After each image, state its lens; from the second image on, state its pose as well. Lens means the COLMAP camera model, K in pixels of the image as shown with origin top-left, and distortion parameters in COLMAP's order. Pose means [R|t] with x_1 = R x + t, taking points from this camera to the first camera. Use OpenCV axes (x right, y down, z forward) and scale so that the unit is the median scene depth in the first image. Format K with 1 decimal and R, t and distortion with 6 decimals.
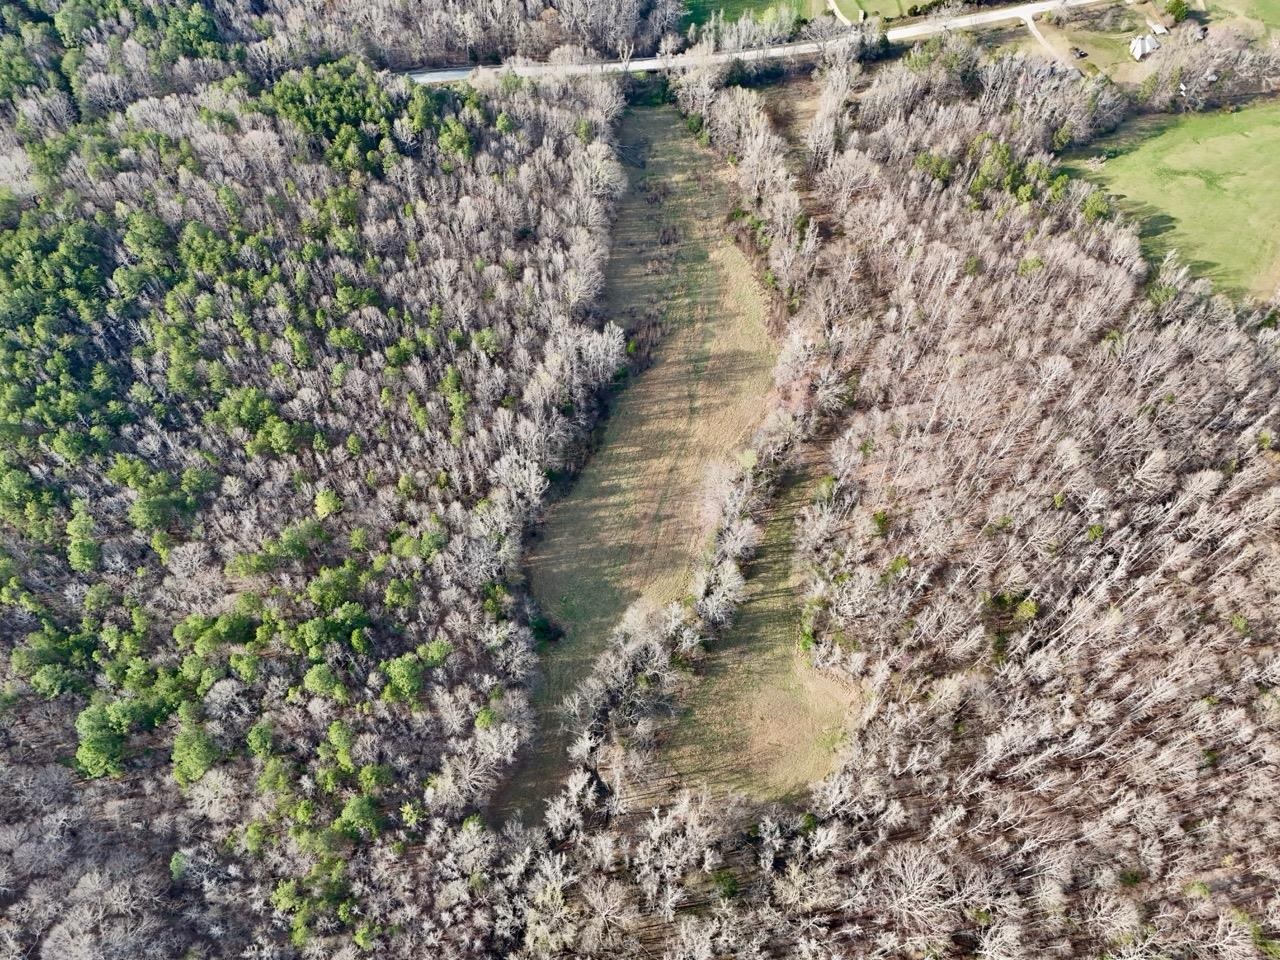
lens RADIAL K [[901.6, 0, 639.5], [0, 901.6, 477.4], [0, 0, 1]] dist [0.019079, -0.018408]
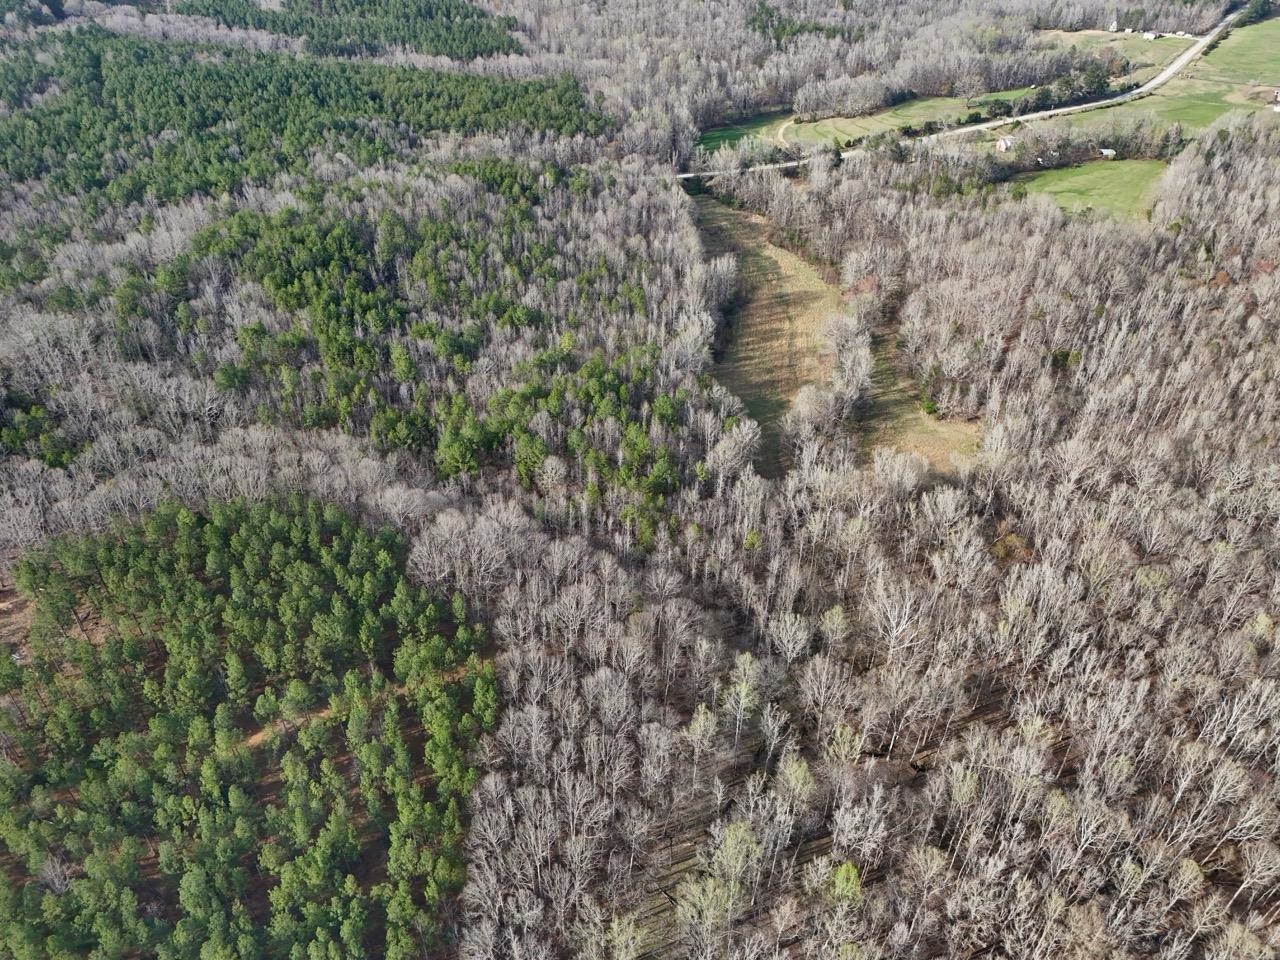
lens RADIAL K [[901.6, 0, 628.7], [0, 901.6, 476.2], [0, 0, 1]] dist [0.019079, -0.018408]
pose [[0.988069, -0.108509, 0.109291, -0.385716], [0.140259, 0.927104, -0.347571, 0.638126], [-0.063610, 0.358753, 0.931263, -0.183774]]
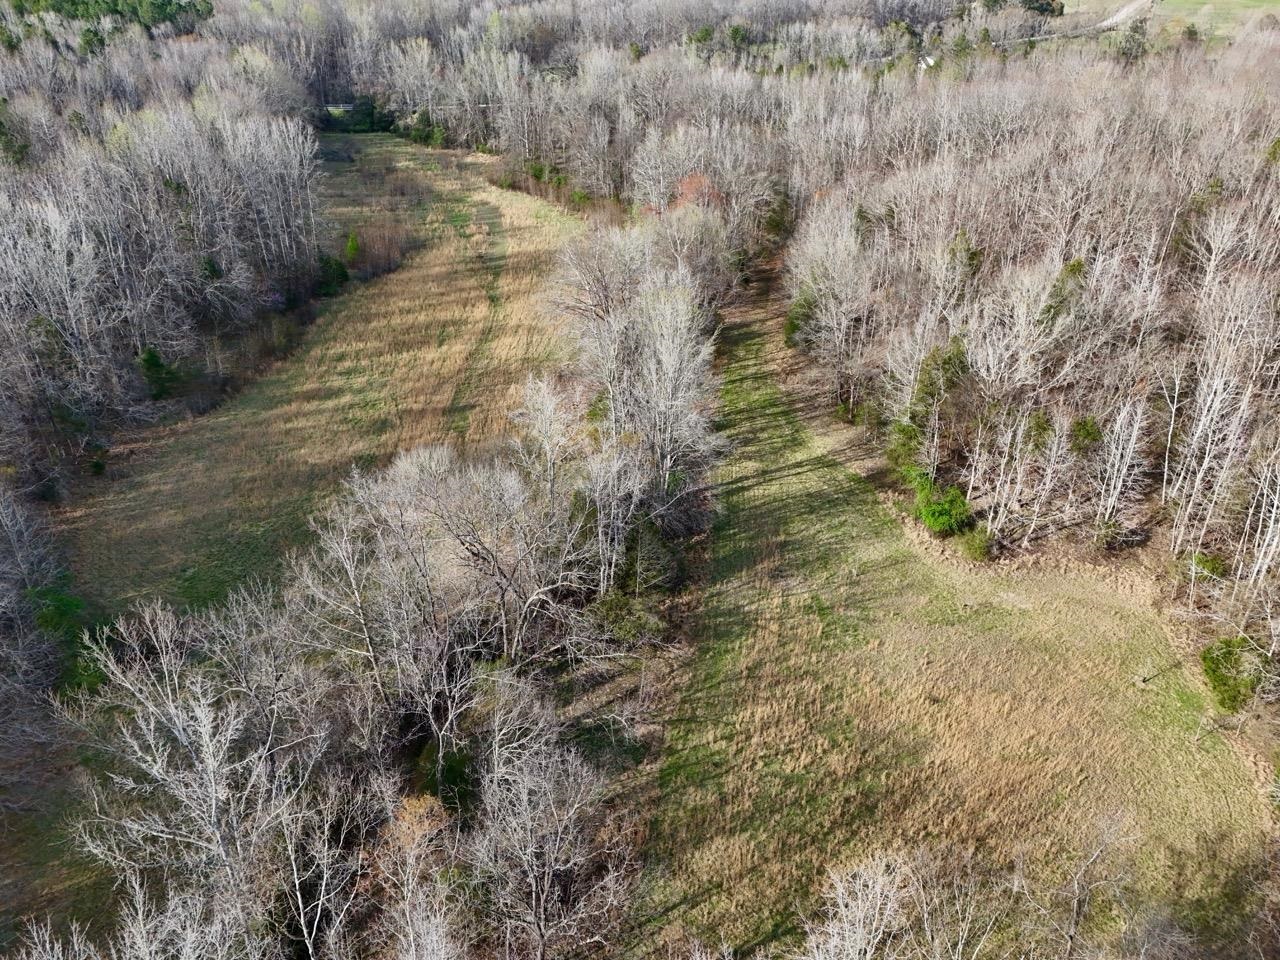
lens RADIAL K [[901.6, 0, 644.4], [0, 901.6, 478.8], [0, 0, 1]] dist [0.019079, -0.018408]
pose [[0.953004, -0.156976, 0.259119, -0.000523], [0.262438, 0.855063, -0.447207, 0.270545], [-0.151362, 0.494193, 0.856074, 0.676130]]
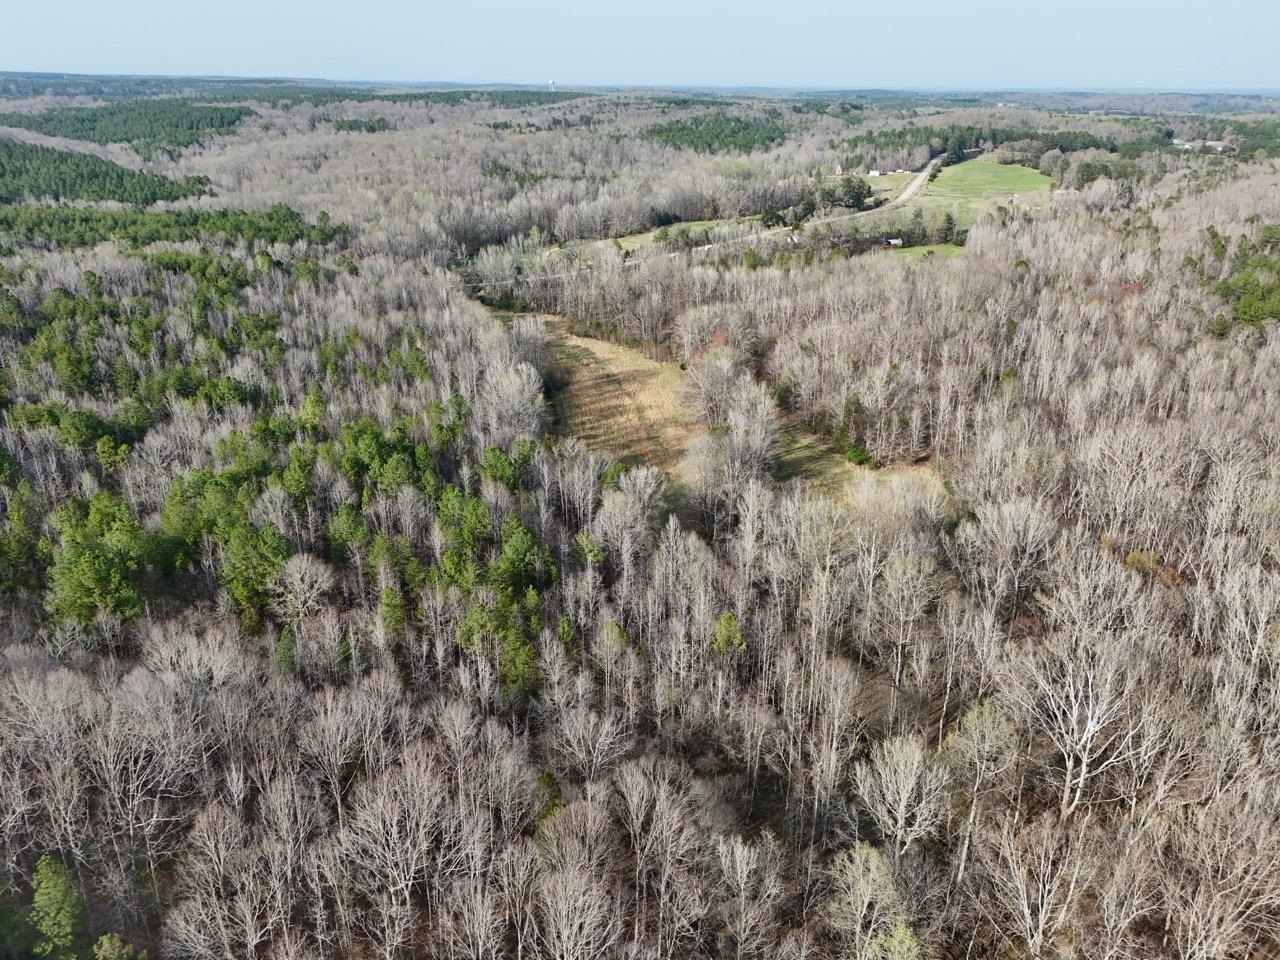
lens RADIAL K [[901.6, 0, 638.9], [0, 901.6, 486.8], [0, 0, 1]] dist [0.019079, -0.018408]
pose [[0.892808, -0.191246, 0.407823, -0.388214], [0.391386, 0.777528, -0.492207, 0.547952], [-0.222961, 0.599062, 0.769034, 0.316520]]
